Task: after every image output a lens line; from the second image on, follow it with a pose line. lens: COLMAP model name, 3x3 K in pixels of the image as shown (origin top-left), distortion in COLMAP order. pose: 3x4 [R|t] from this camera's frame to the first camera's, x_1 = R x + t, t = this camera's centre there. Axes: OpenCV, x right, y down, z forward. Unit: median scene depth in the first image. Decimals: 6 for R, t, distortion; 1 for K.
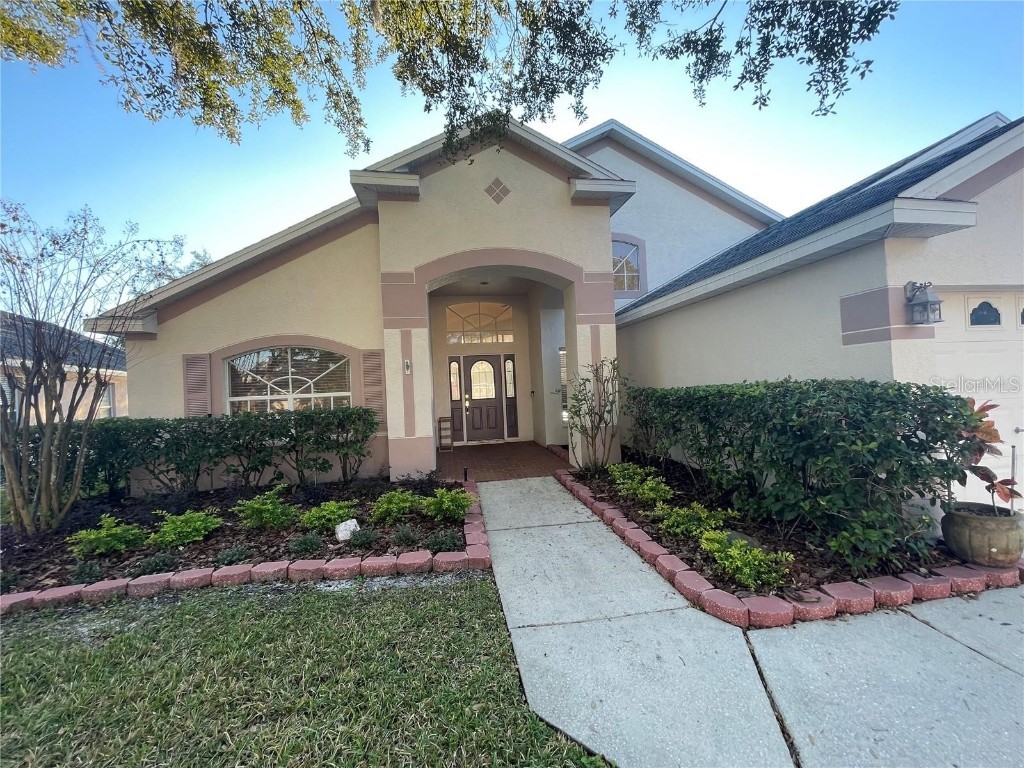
lens RADIAL K [[412.7, 0, 511.6], [0, 412.7, 383.5], [0, 0, 1]] dist [0.002097, -0.000289]
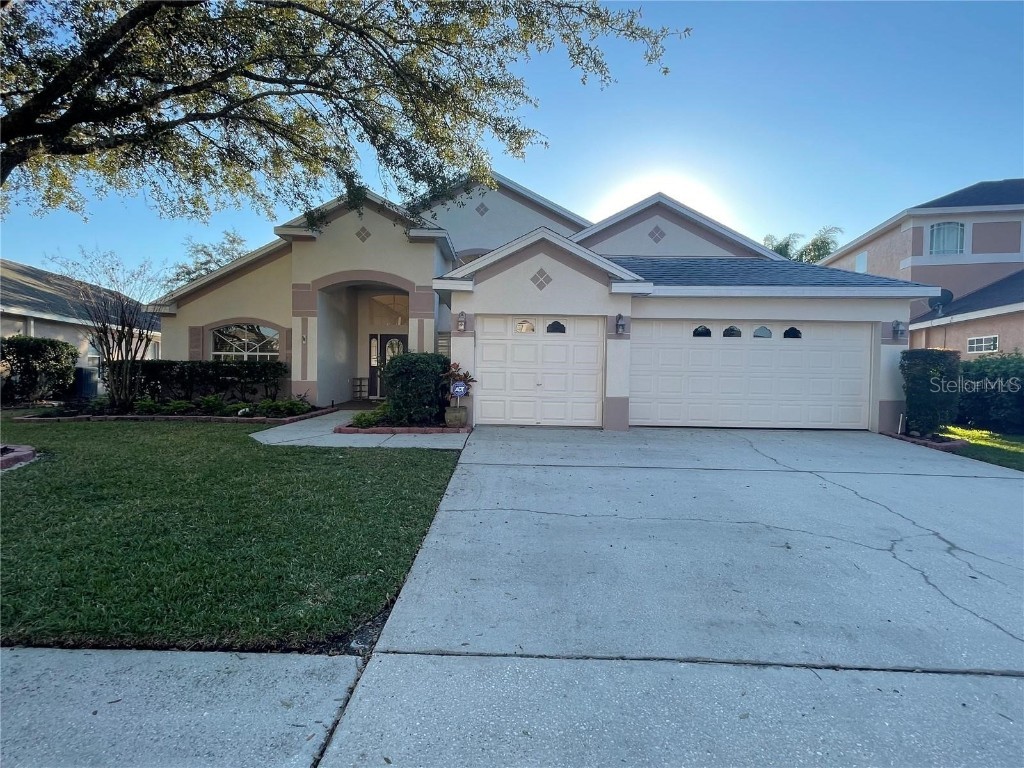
lens RADIAL K [[498.2, 0, 509.3], [0, 498.2, 385.2], [0, 0, 1]] dist [0.001358, -0.000963]
pose [[0.985538, 0.064195, -0.156822, 0.891852], [-0.058372, 0.997434, 0.041461, 0.013846], [0.159081, -0.031707, 0.986756, -0.882265]]
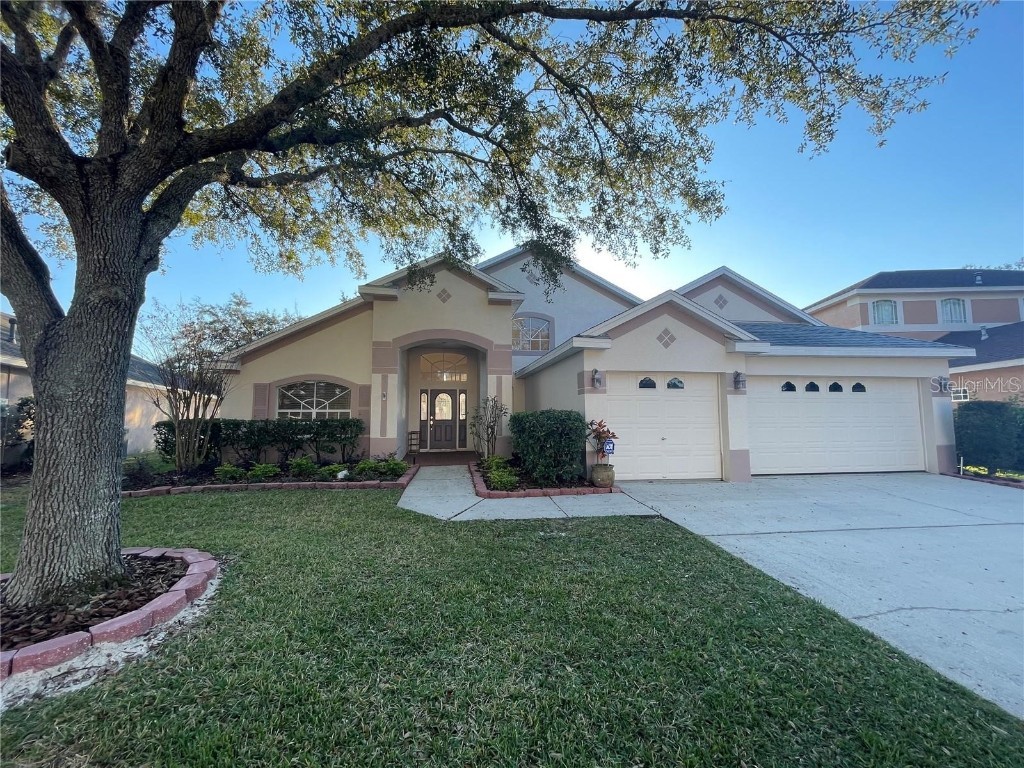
lens RADIAL K [[412.7, 0, 512.4], [0, 412.7, 382.2], [0, 0, 1]] dist [0.002097, -0.000289]
pose [[0.999074, 0.041594, -0.010962, 0.285325], [-0.042327, 0.996028, -0.078333, 0.013712], [0.007660, 0.078725, 0.996867, -0.684042]]
